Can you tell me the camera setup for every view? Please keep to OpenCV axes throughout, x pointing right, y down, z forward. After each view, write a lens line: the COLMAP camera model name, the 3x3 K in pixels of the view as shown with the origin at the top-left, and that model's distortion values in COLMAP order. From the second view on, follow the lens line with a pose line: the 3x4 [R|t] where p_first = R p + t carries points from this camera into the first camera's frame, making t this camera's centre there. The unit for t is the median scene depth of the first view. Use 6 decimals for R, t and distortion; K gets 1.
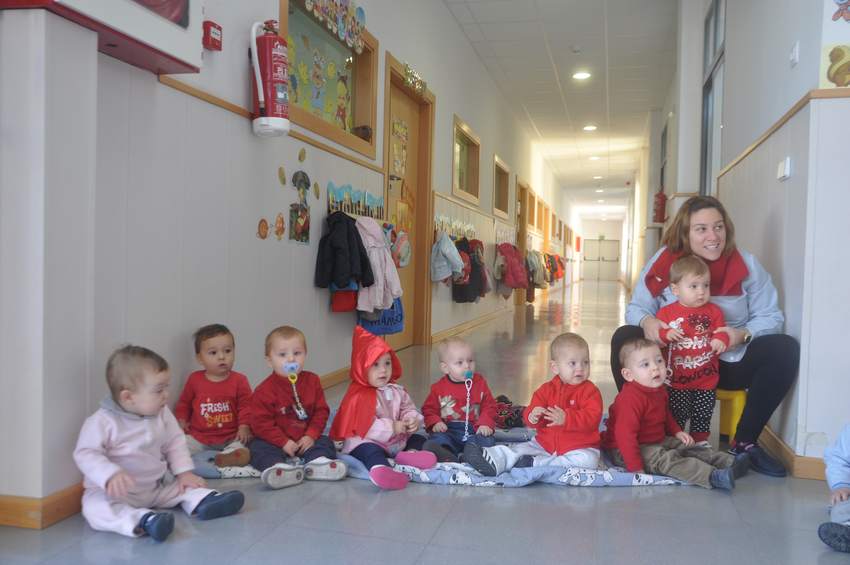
lens RADIAL K [[741.8, 0, 425.0], [0, 741.8, 282.5], [0, 0, 1]] dist [-0.000058, 0.001297]
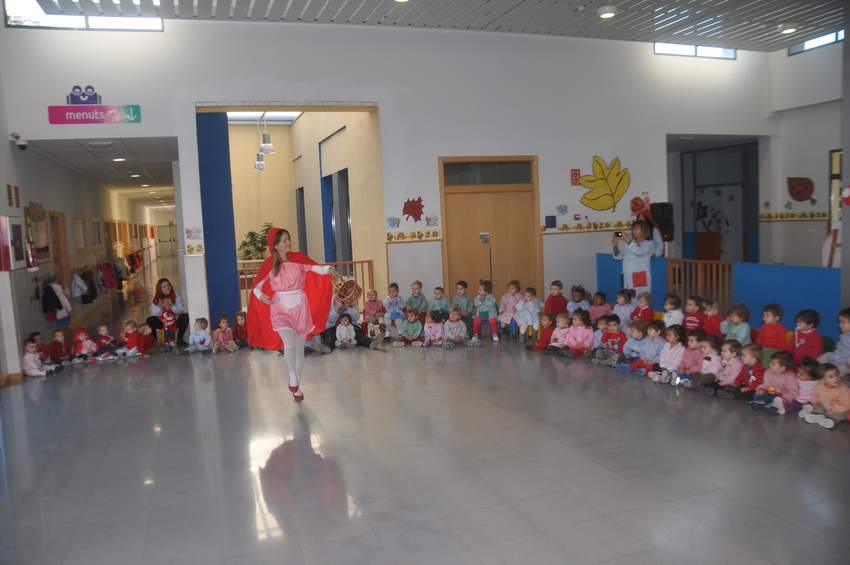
lens RADIAL K [[653.0, 0, 425.0], [0, 653.0, 282.5], [0, 0, 1]] dist [-0.108591, 0.001650]
pose [[0.826482, -0.118979, 0.550247, -0.072056], [0.083443, 0.992506, 0.089275, -0.059796], [-0.556745, -0.027869, 0.830216, -0.529102]]
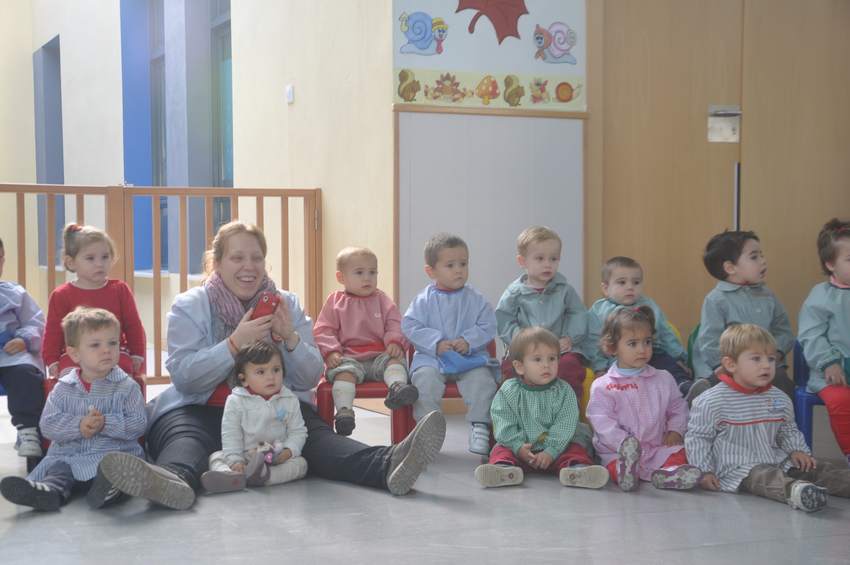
lens RADIAL K [[1380.4, 0, 425.0], [0, 1380.4, 282.5], [0, 0, 1]] dist [0.354166, -0.096486]
pose [[0.778387, -0.045464, 0.626137, 0.044024], [0.038990, 0.998950, 0.024063, 0.003966], [-0.626573, 0.005683, 0.779342, -0.219080]]
